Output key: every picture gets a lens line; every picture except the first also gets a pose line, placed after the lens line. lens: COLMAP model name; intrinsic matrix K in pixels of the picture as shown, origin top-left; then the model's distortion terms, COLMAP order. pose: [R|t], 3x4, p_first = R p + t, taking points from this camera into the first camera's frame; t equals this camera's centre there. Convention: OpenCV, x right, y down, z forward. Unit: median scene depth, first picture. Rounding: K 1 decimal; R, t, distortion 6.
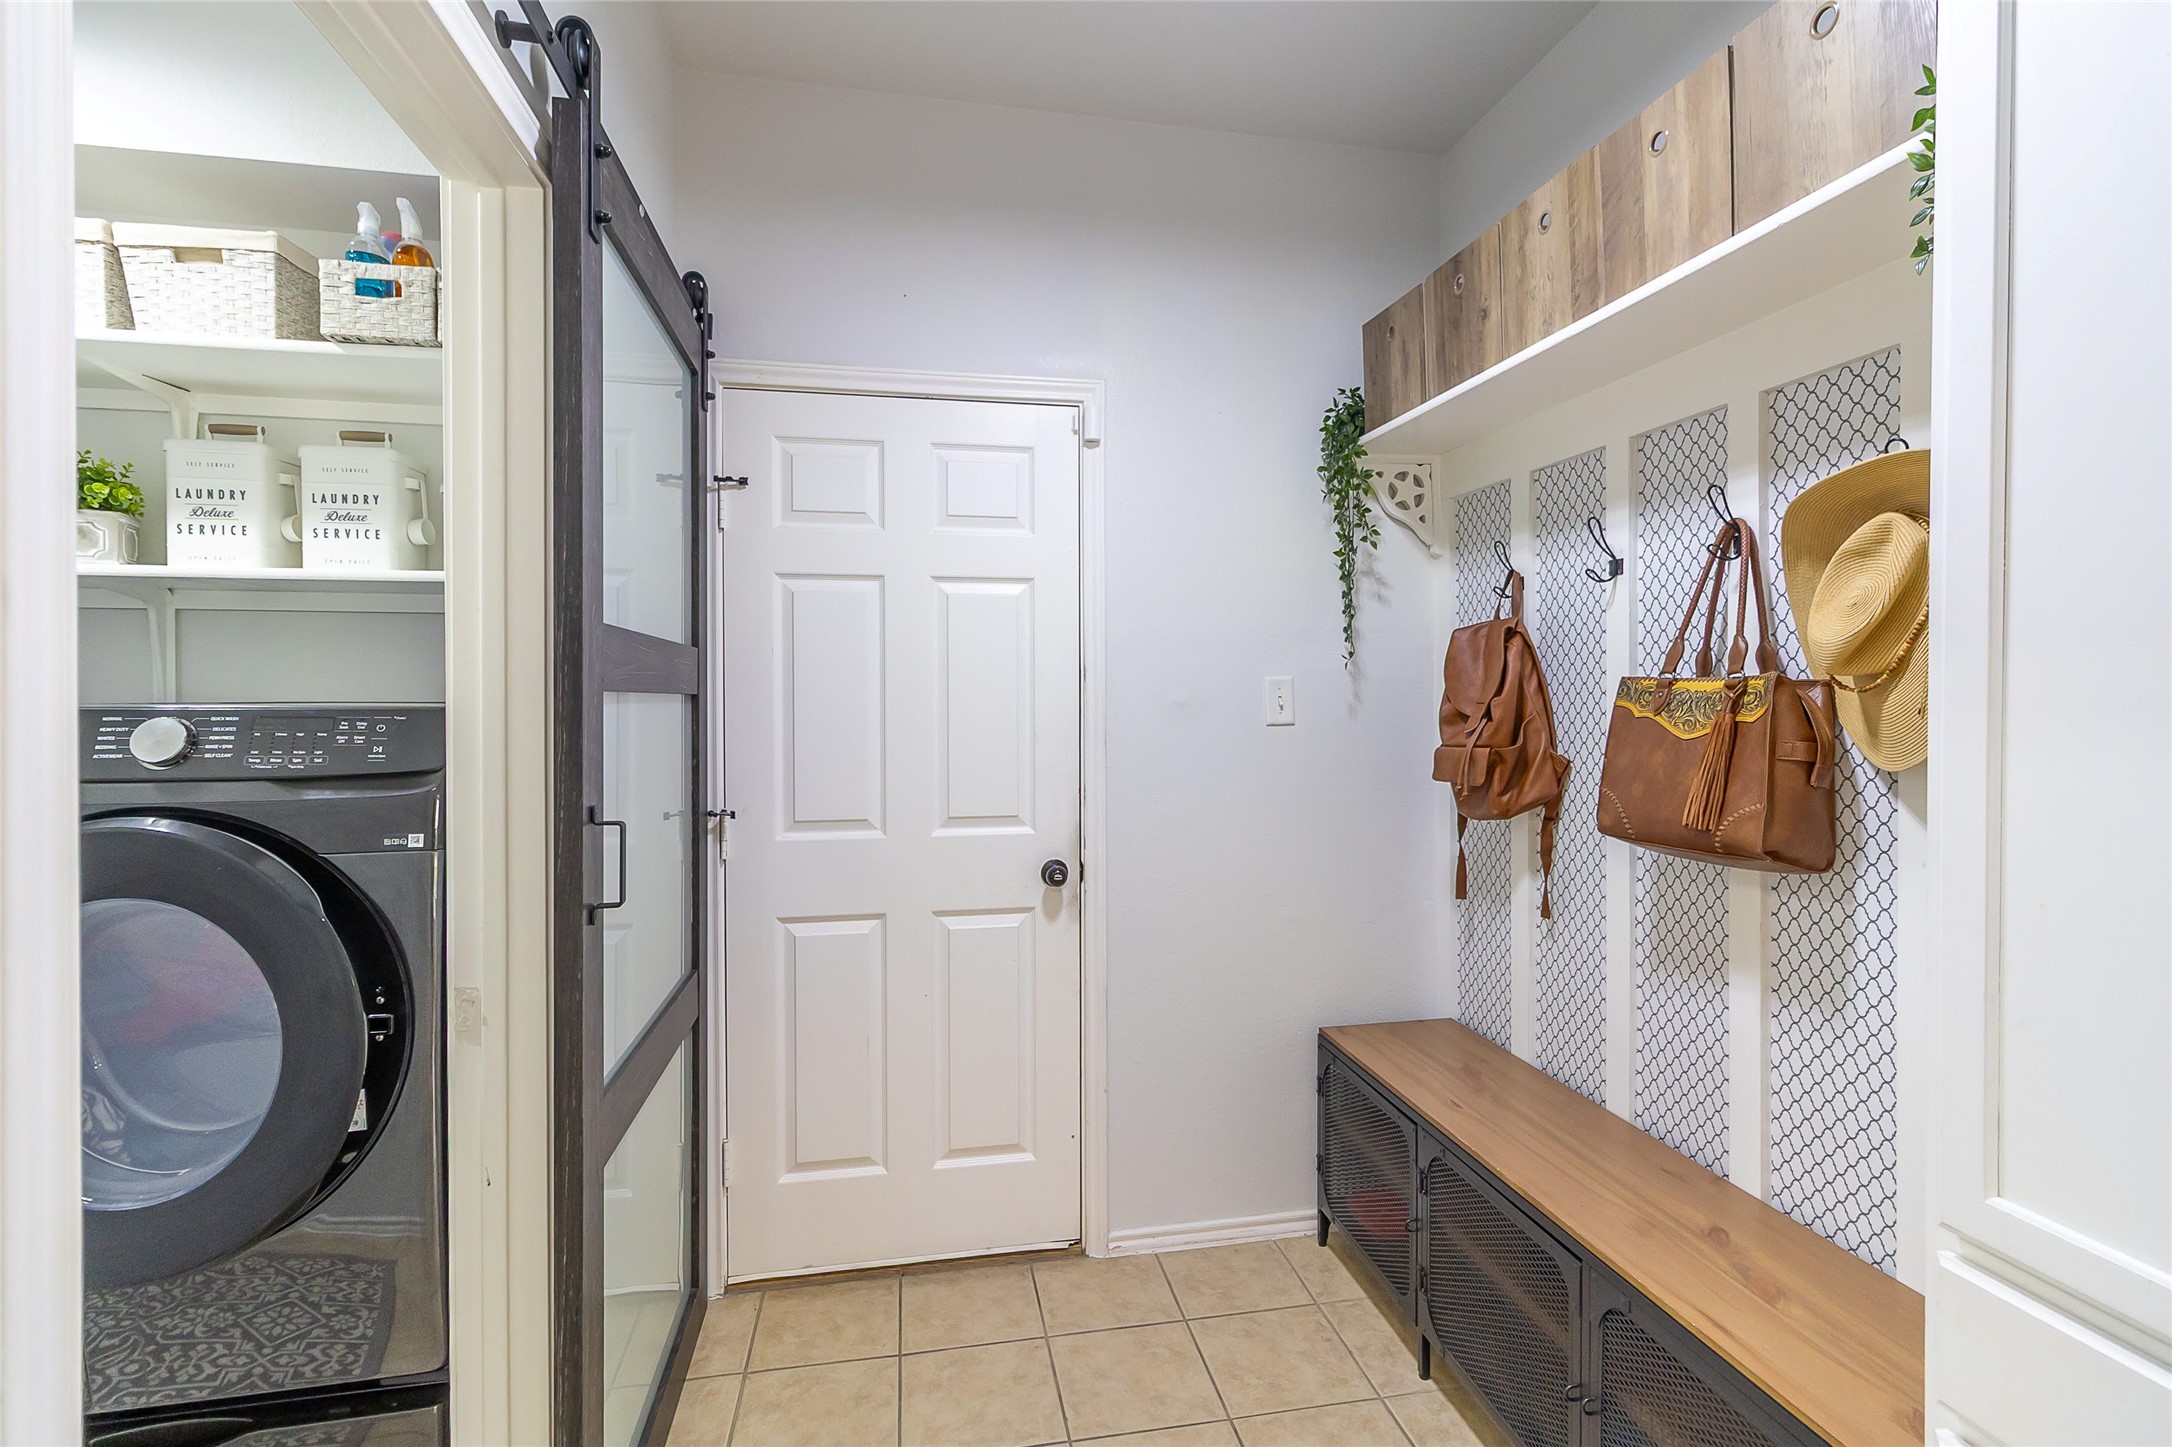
lens RADIAL K [[991.9, 0, 1091.1], [0, 991.9, 709.7], [0, 0, 1]] dist [0.001243, 0.001066]
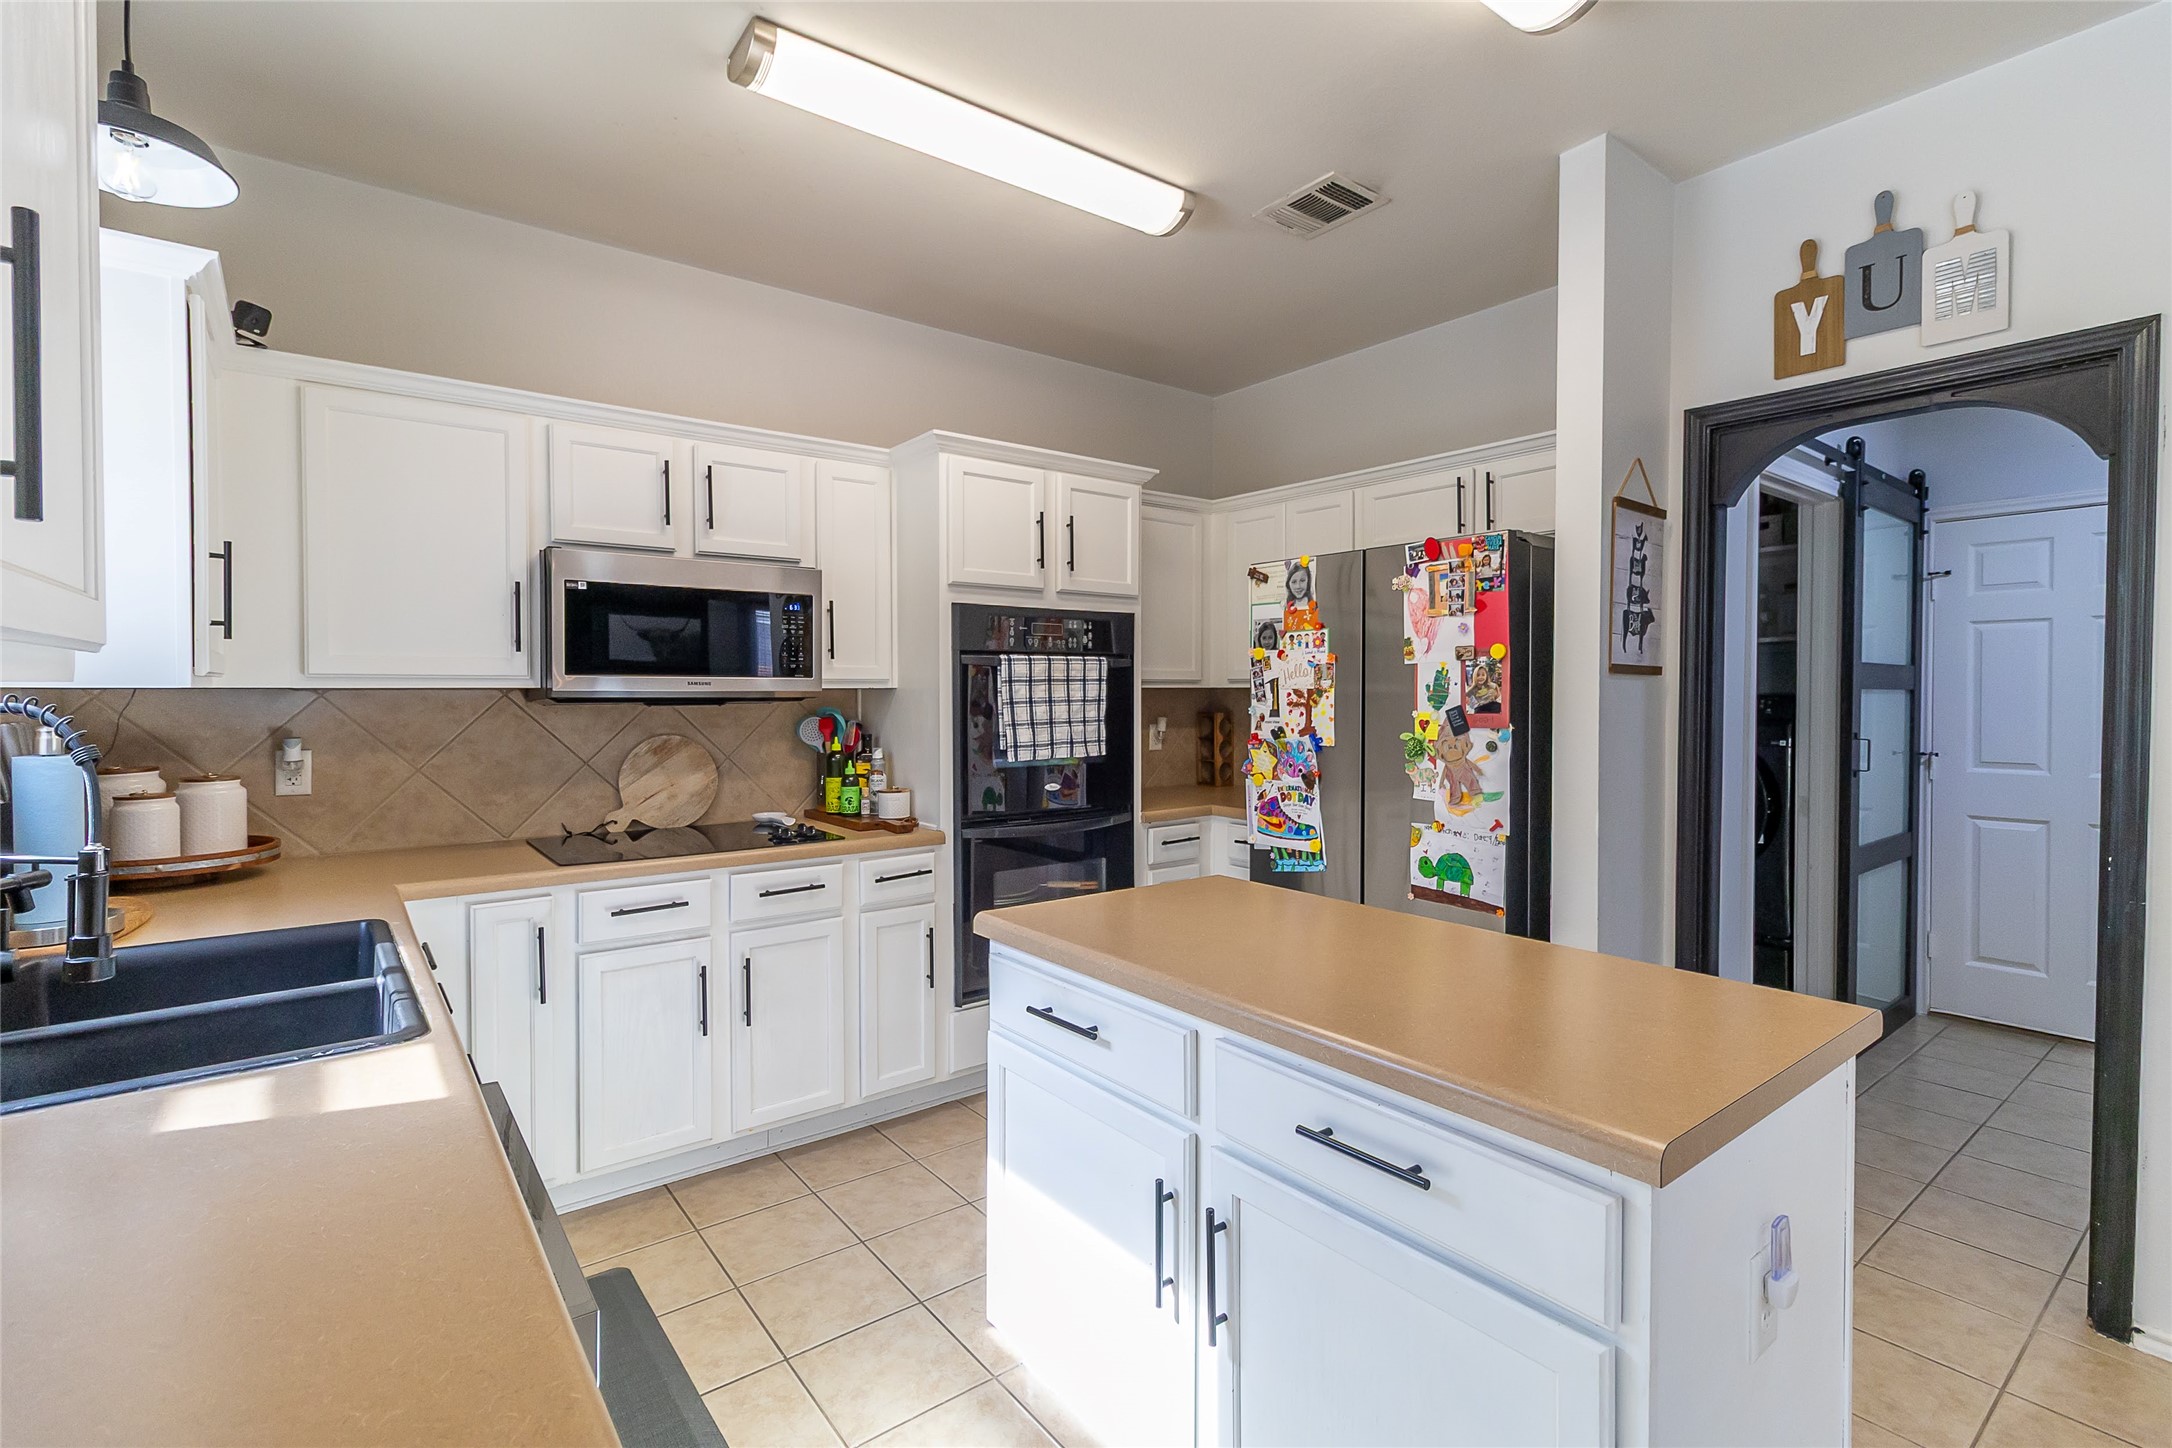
lens RADIAL K [[991.9, 0, 1091.1], [0, 991.9, 710.2], [0, 0, 1]] dist [0.001243, 0.001066]
pose [[0.450316, 0.012665, -0.892780, 0.585979], [-0.010593, 0.999905, 0.008841, 0.023134], [0.892807, 0.005475, 0.450407, -1.252663]]
